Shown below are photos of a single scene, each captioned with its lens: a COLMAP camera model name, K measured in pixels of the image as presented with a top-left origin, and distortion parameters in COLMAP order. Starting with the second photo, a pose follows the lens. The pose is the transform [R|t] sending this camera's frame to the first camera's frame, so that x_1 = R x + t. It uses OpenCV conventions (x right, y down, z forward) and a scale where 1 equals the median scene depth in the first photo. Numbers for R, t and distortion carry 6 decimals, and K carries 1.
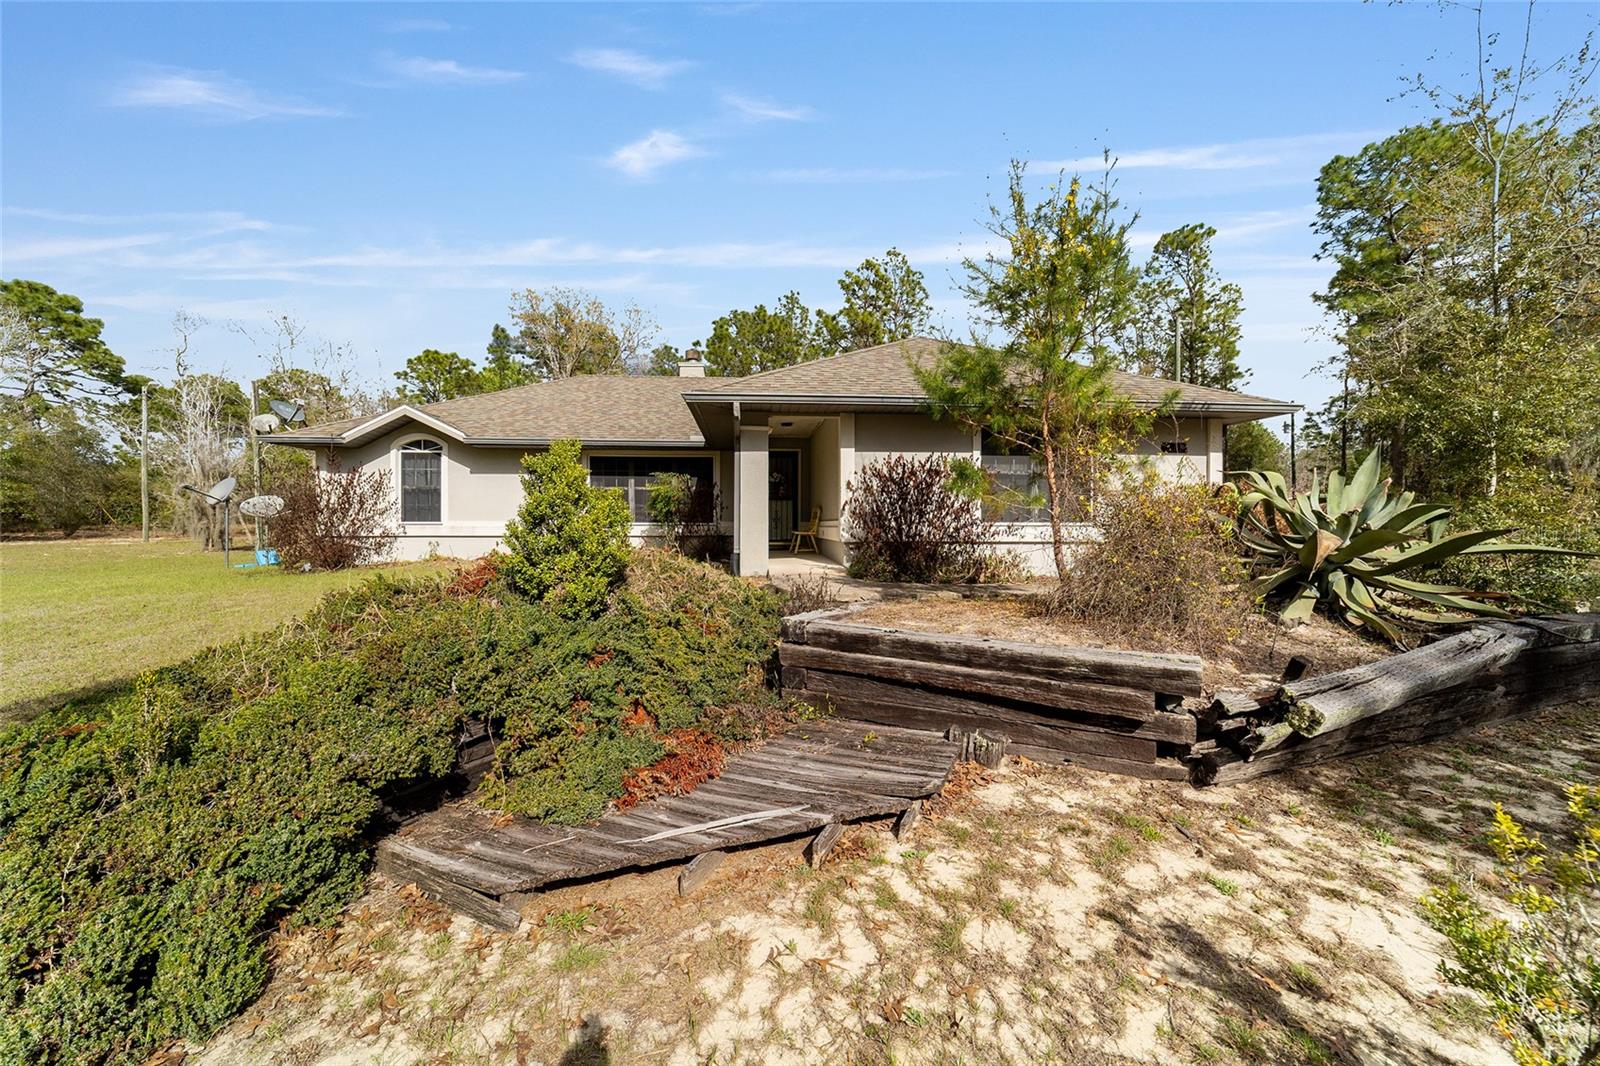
lens RADIAL K [[620.1, 0, 800.0], [0, 620.1, 533.0], [0, 0, 1]] dist [-0.015457, 0.009512]
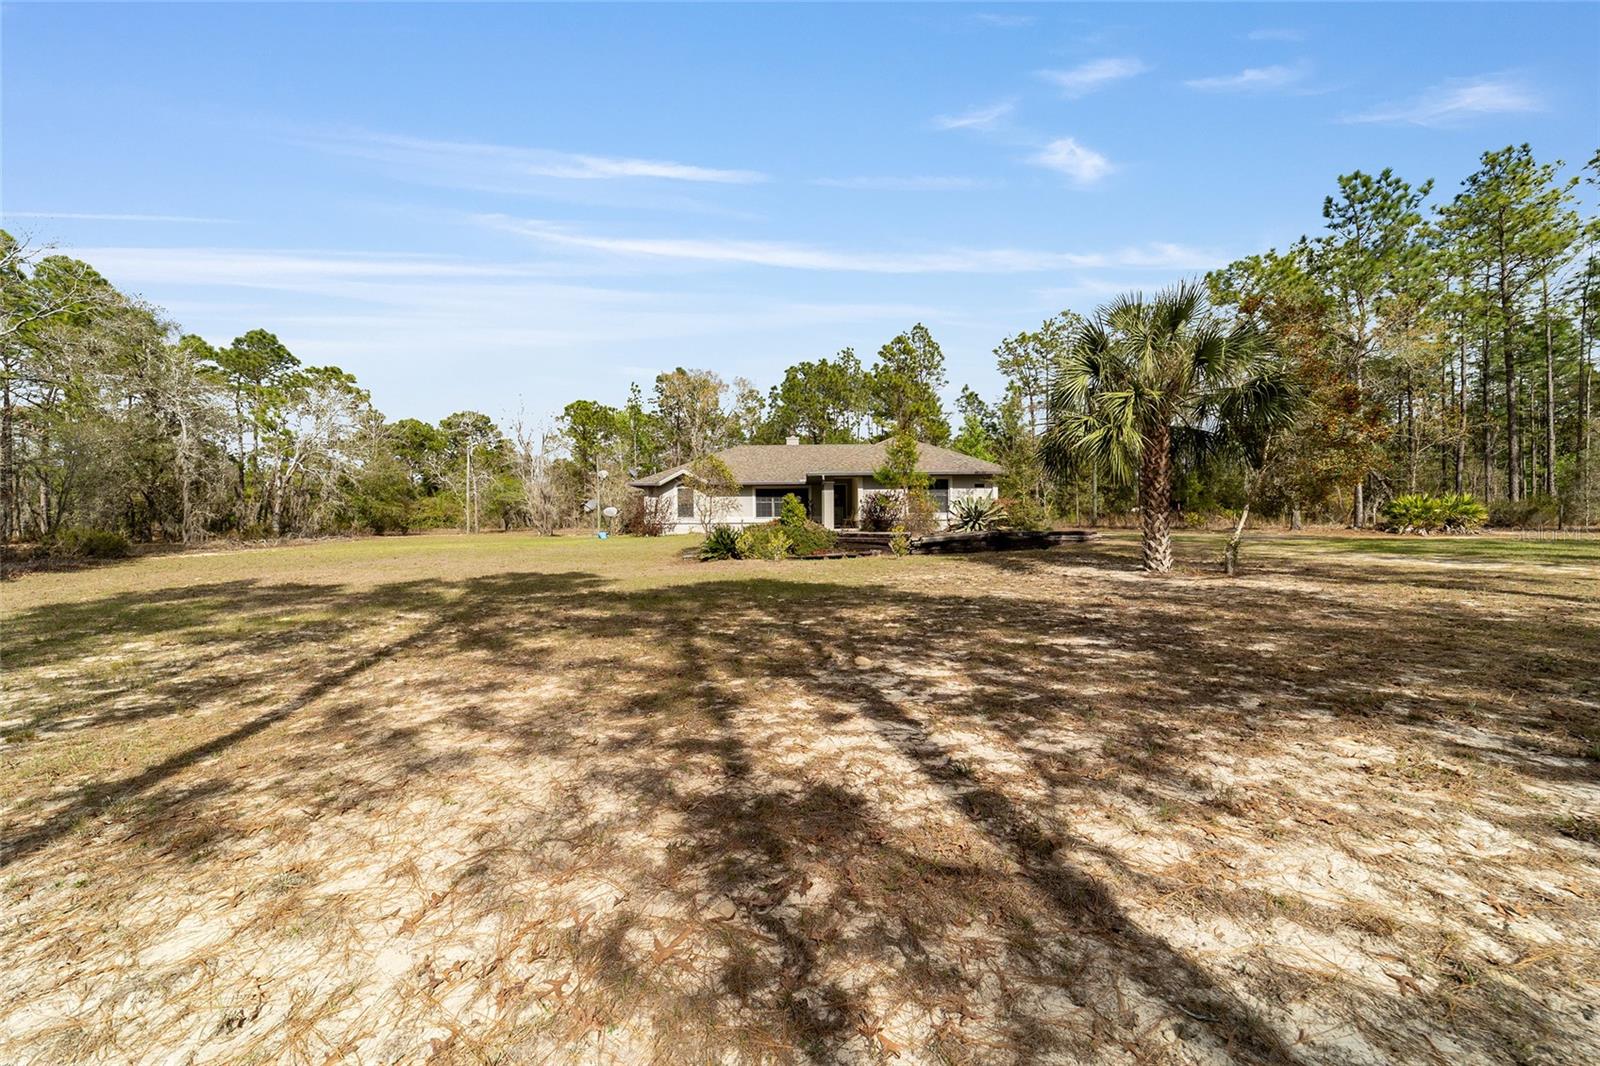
lens RADIAL K [[628.8, 0, 795.7], [0, 628.8, 529.6], [0, 0, 1]] dist [0.013194, 0.000037]
pose [[0.994827, -0.008746, -0.101203, 0.049861], [0.007001, 0.999821, -0.017585, 0.074833], [0.101338, 0.016785, 0.994710, -1.366896]]
